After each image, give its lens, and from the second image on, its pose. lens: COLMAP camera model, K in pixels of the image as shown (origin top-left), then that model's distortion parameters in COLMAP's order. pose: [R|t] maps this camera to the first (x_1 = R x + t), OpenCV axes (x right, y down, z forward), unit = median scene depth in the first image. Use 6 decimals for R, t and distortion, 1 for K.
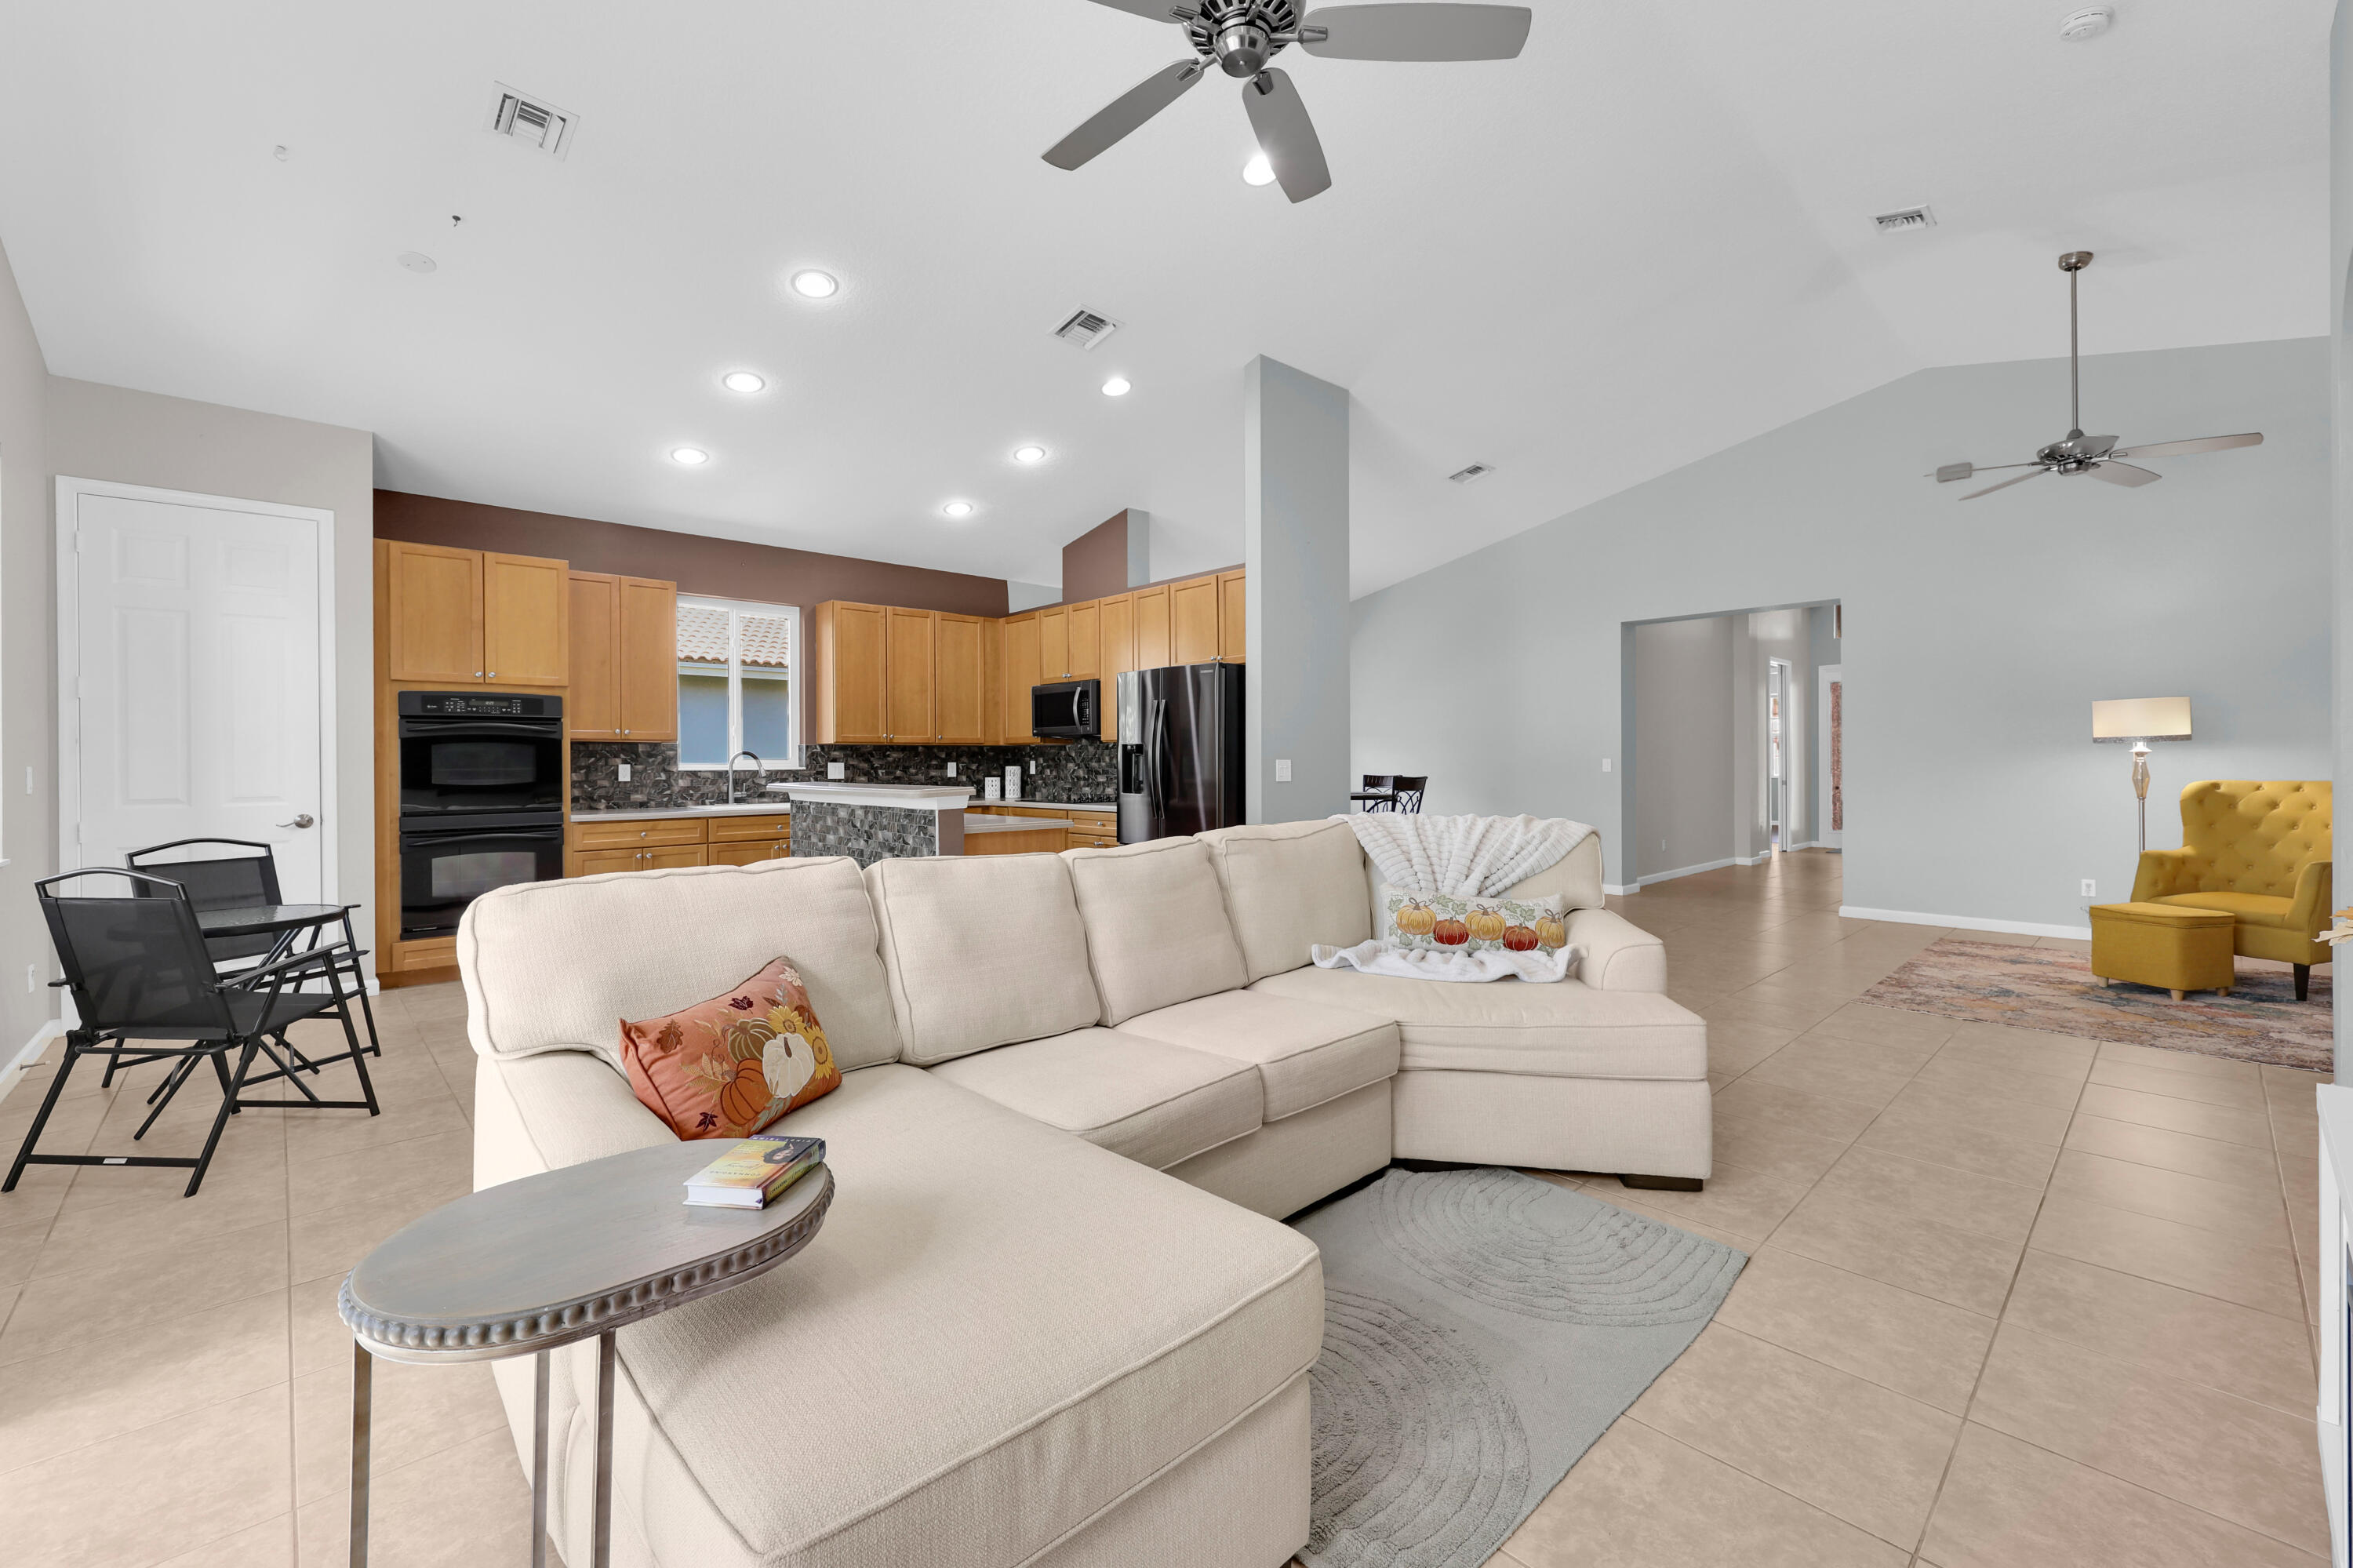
lens RADIAL K [[961.7, 0, 1178.2], [0, 961.7, 760.6], [0, 0, 1]] dist [0.000782, -0.002103]
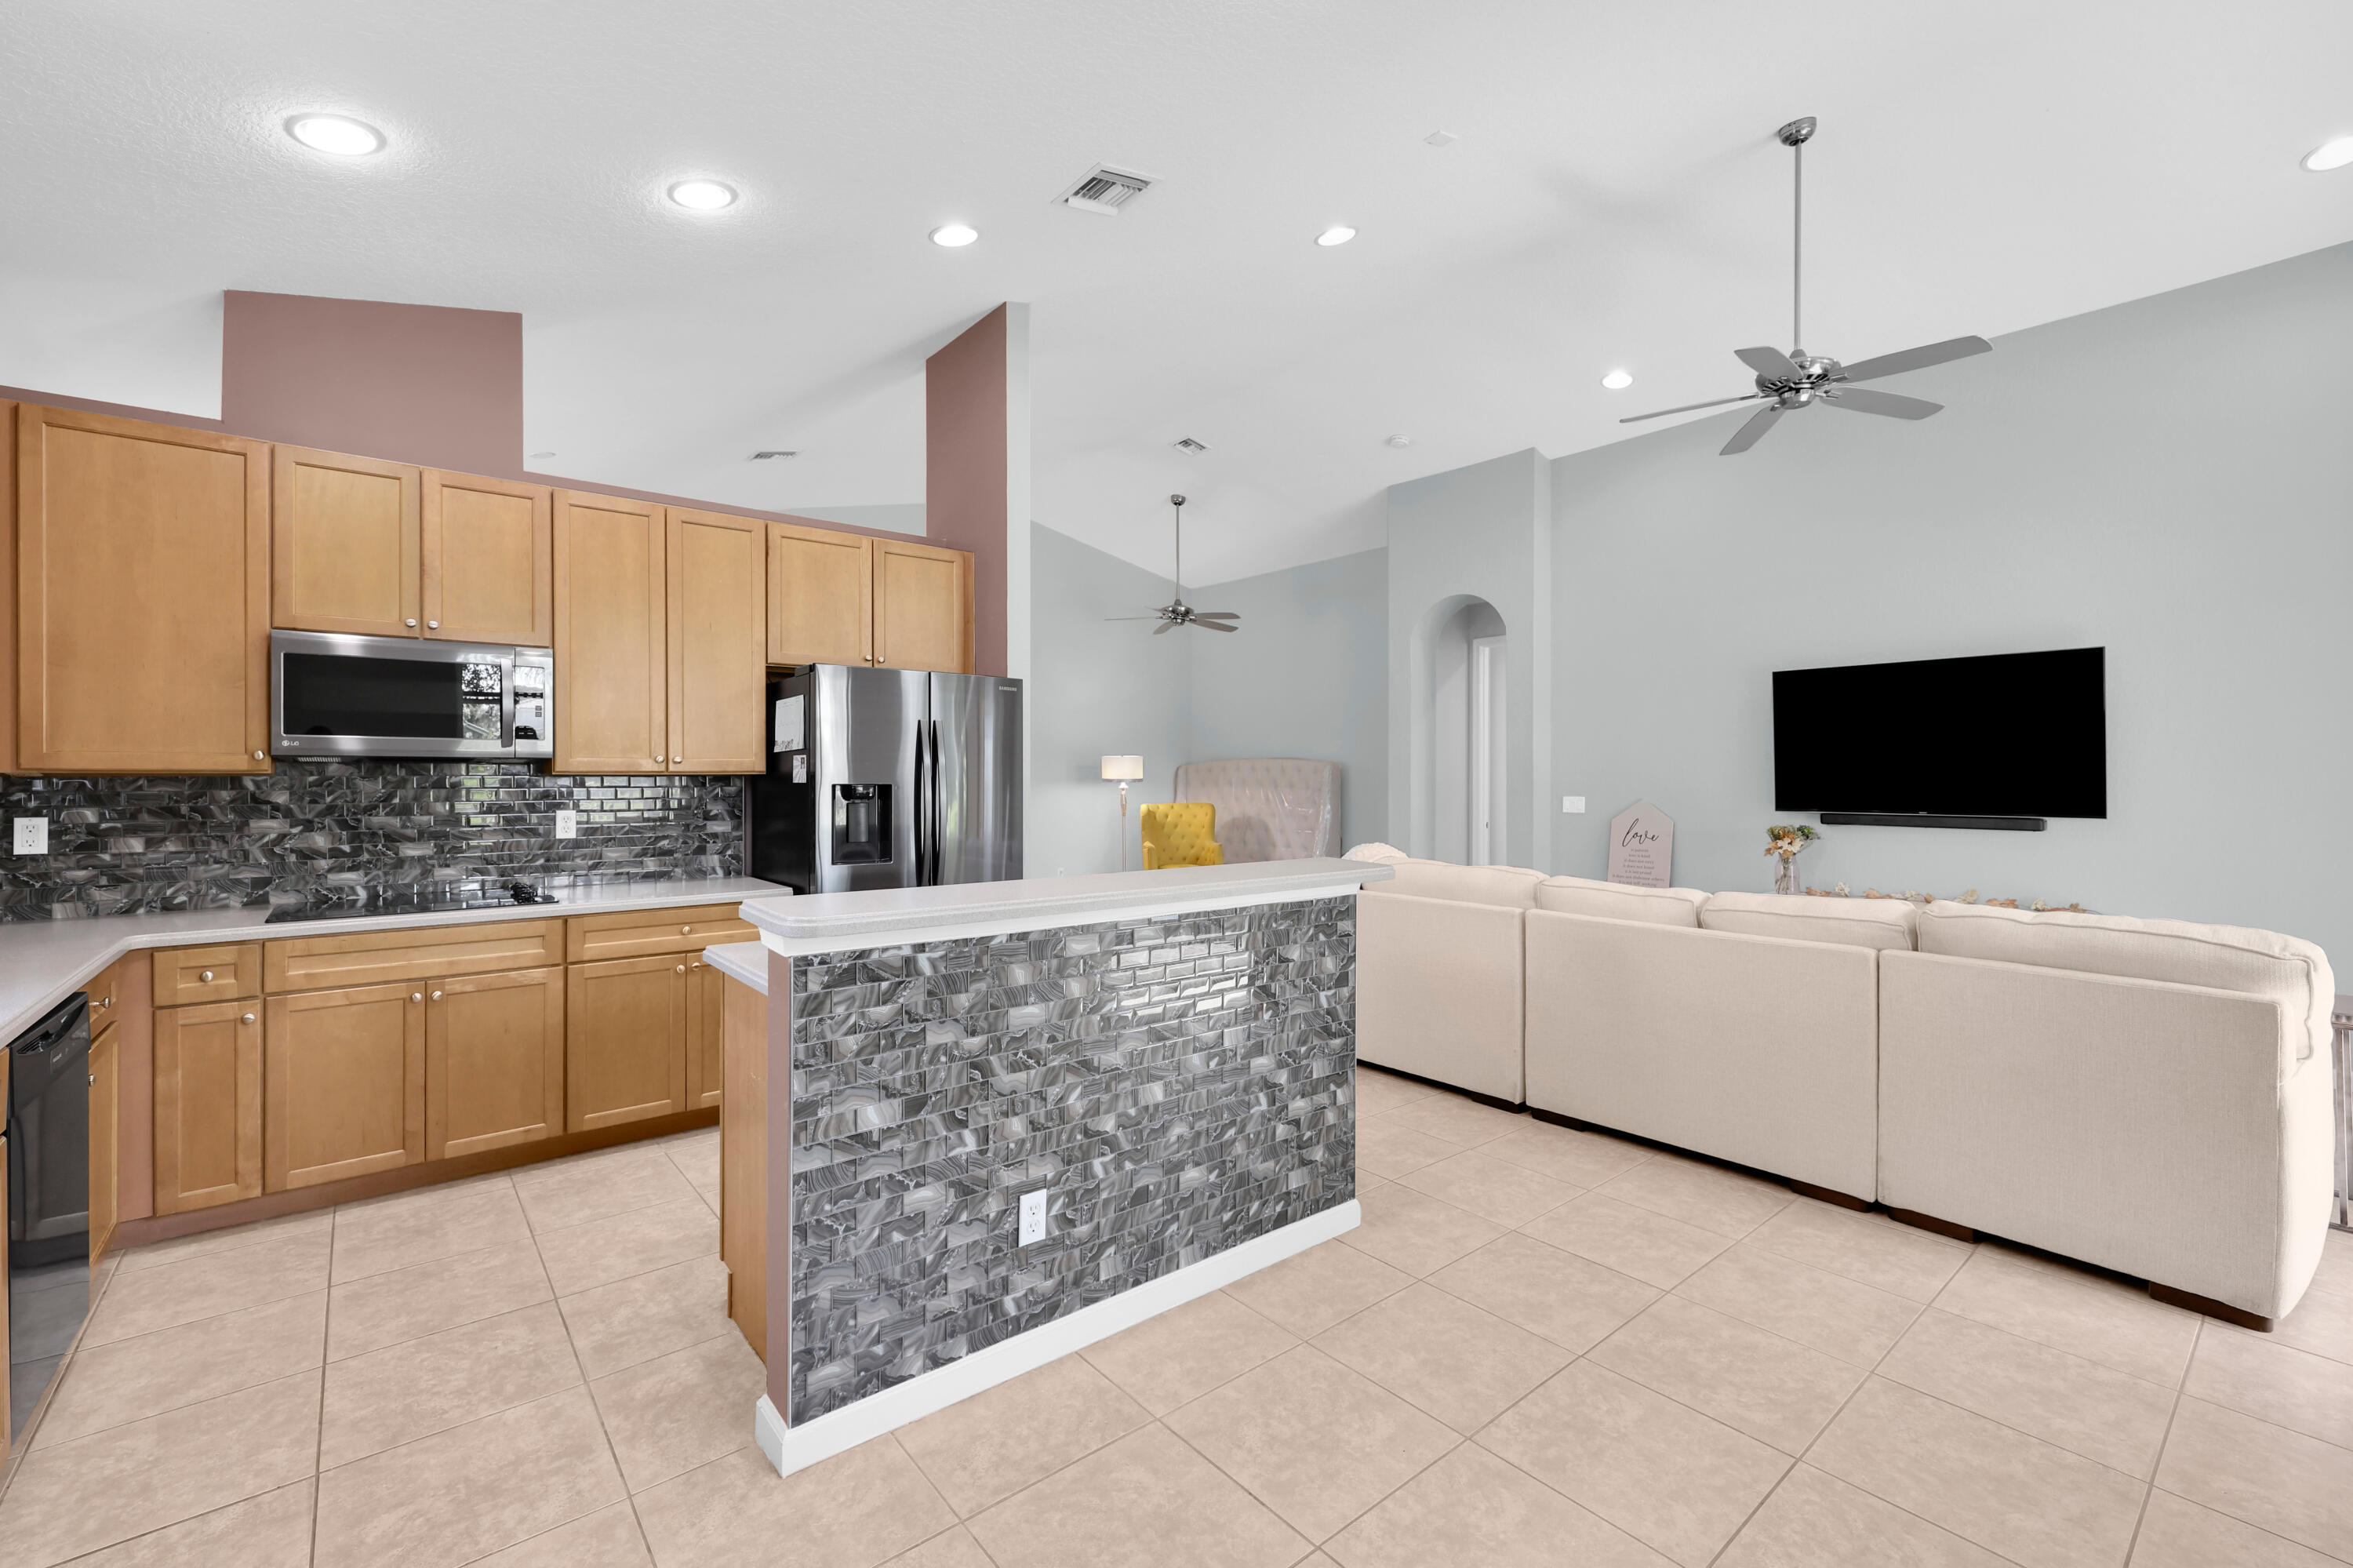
lens RADIAL K [[961.7, 0, 1175.8], [0, 961.7, 782.3], [0, 0, 1]] dist [0.000782, -0.002103]
pose [[0.074633, -0.000105, 0.997211, -0.625454], [-0.003041, 0.999995, 0.000333, -0.018393], [-0.997206, -0.003057, 0.074632, 0.718240]]
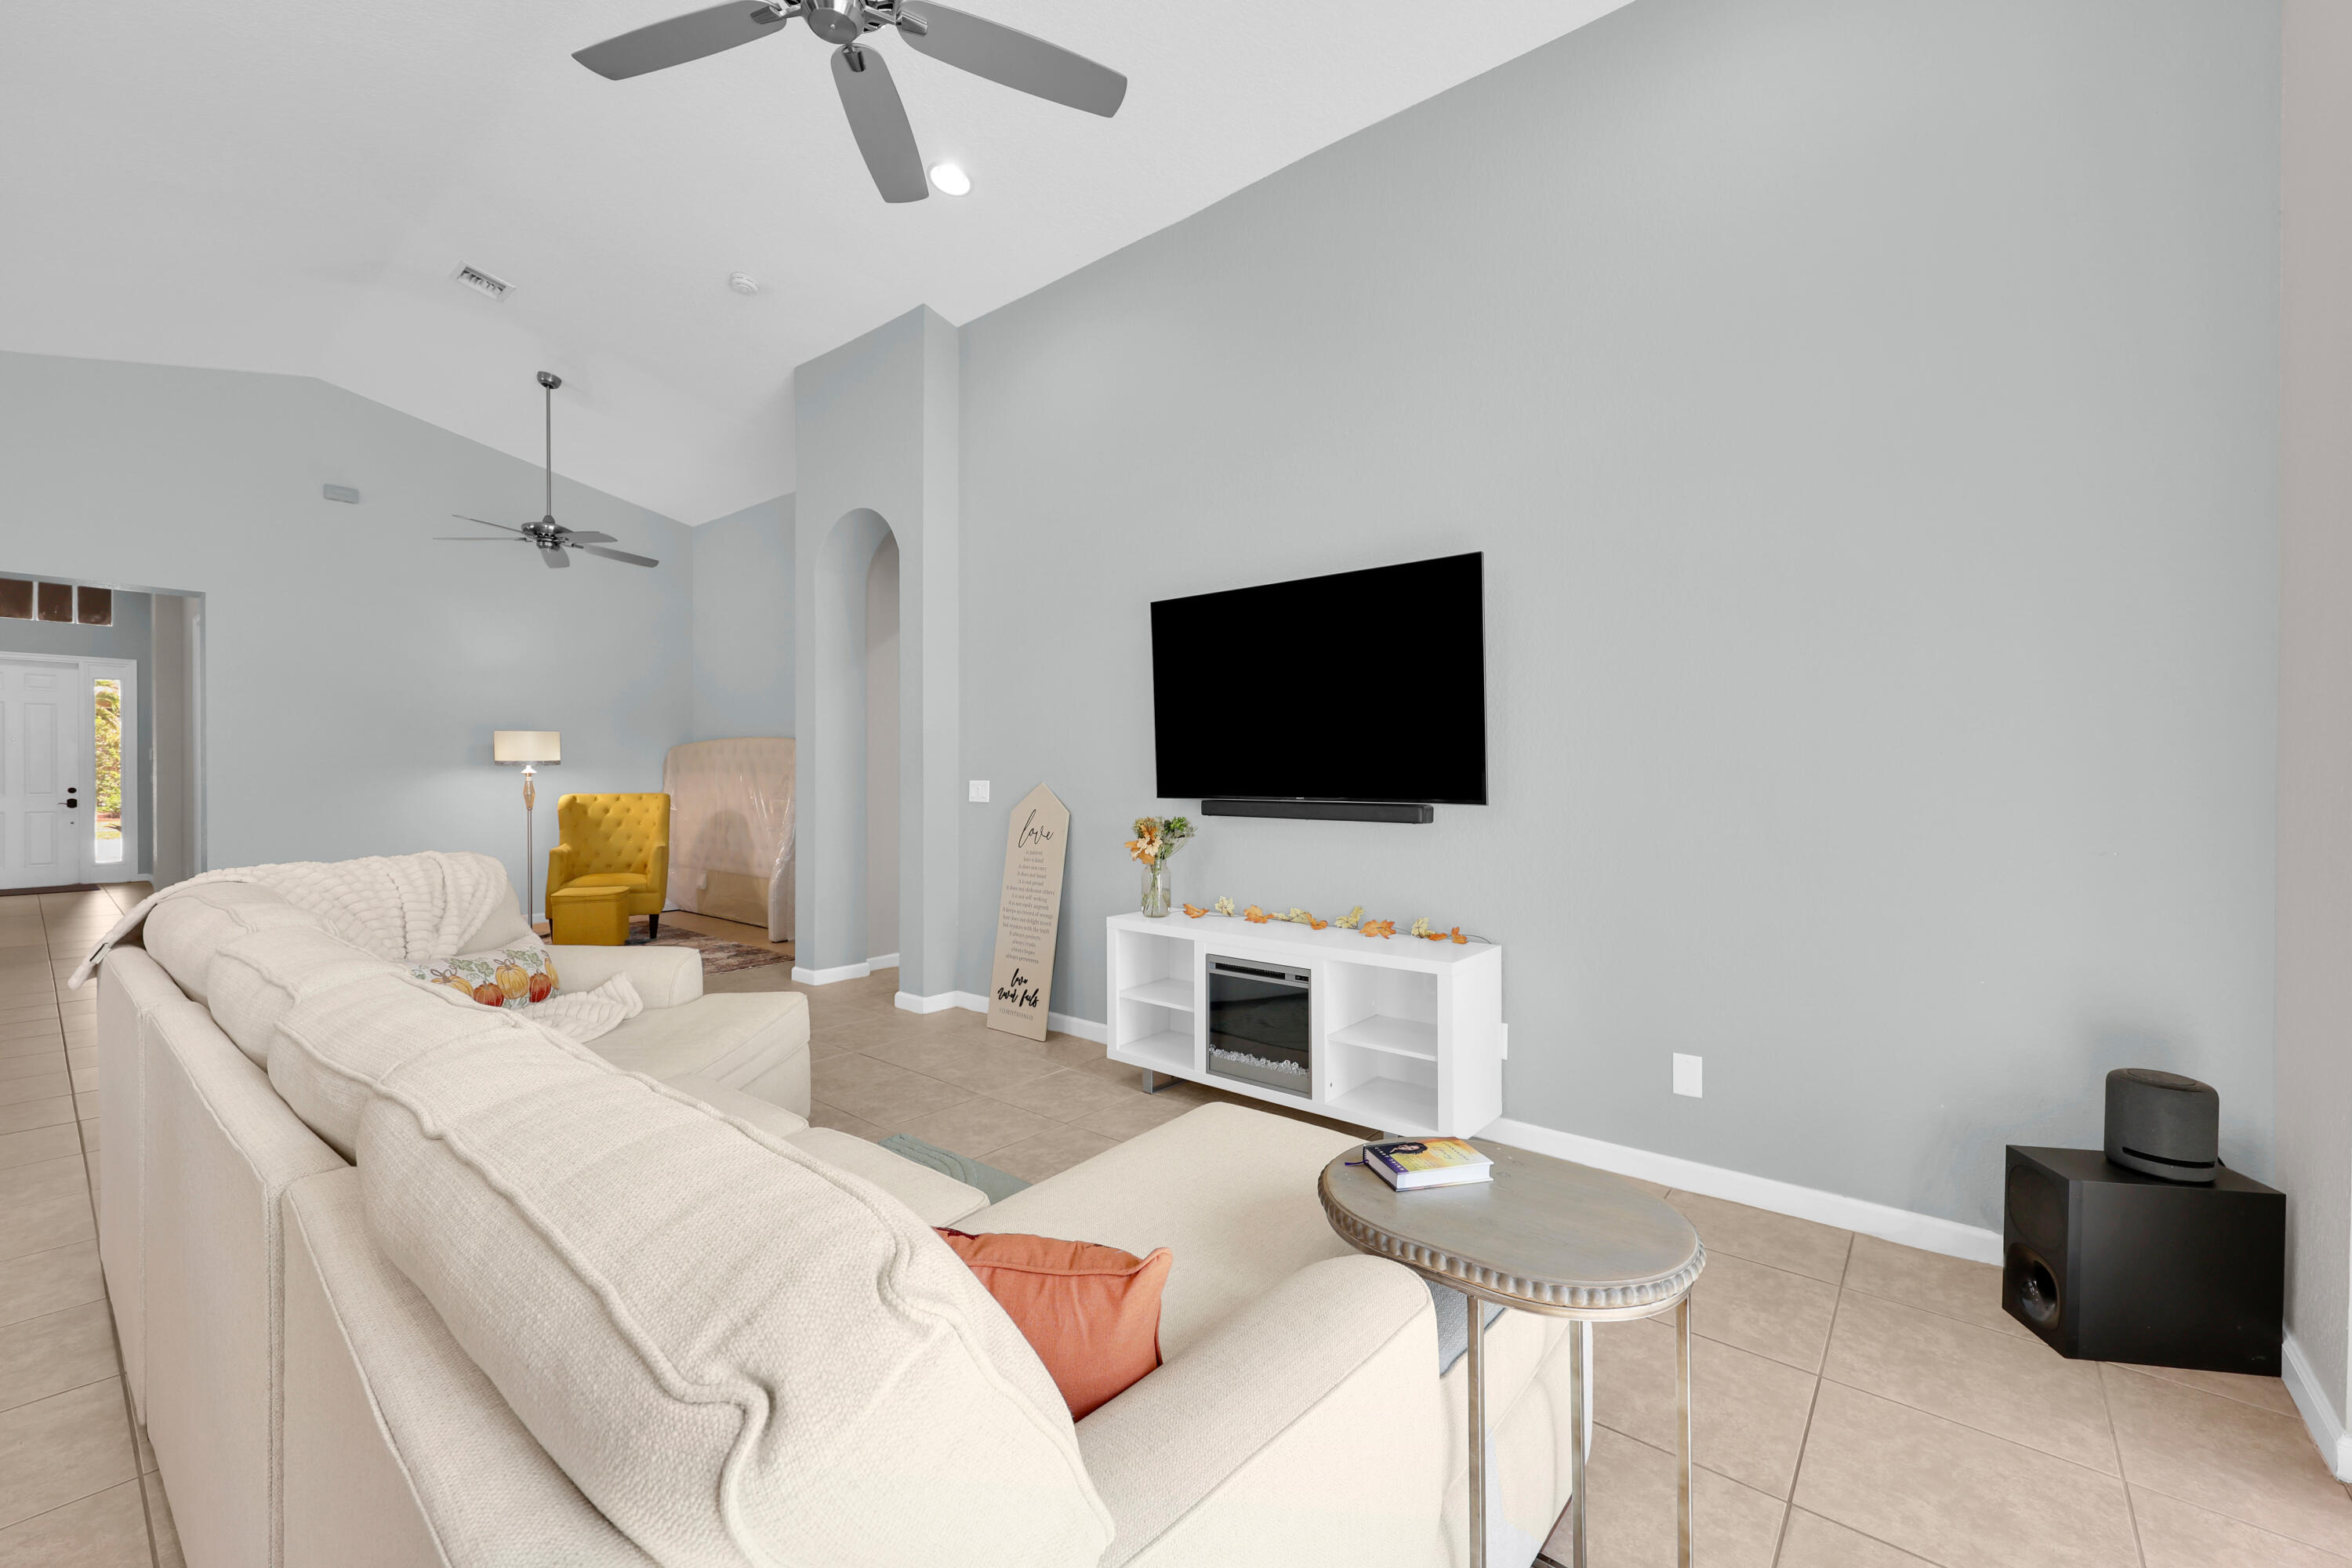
lens RADIAL K [[961.3, 0, 1145.2], [0, 961.3, 779.8], [0, 0, 1]] dist [0.000782, -0.002103]
pose [[-0.108413, -0.003255, 0.994101, -0.327797], [-0.003882, 0.999988, 0.002851, -0.006440], [-0.994098, -0.003550, -0.108424, 0.301470]]
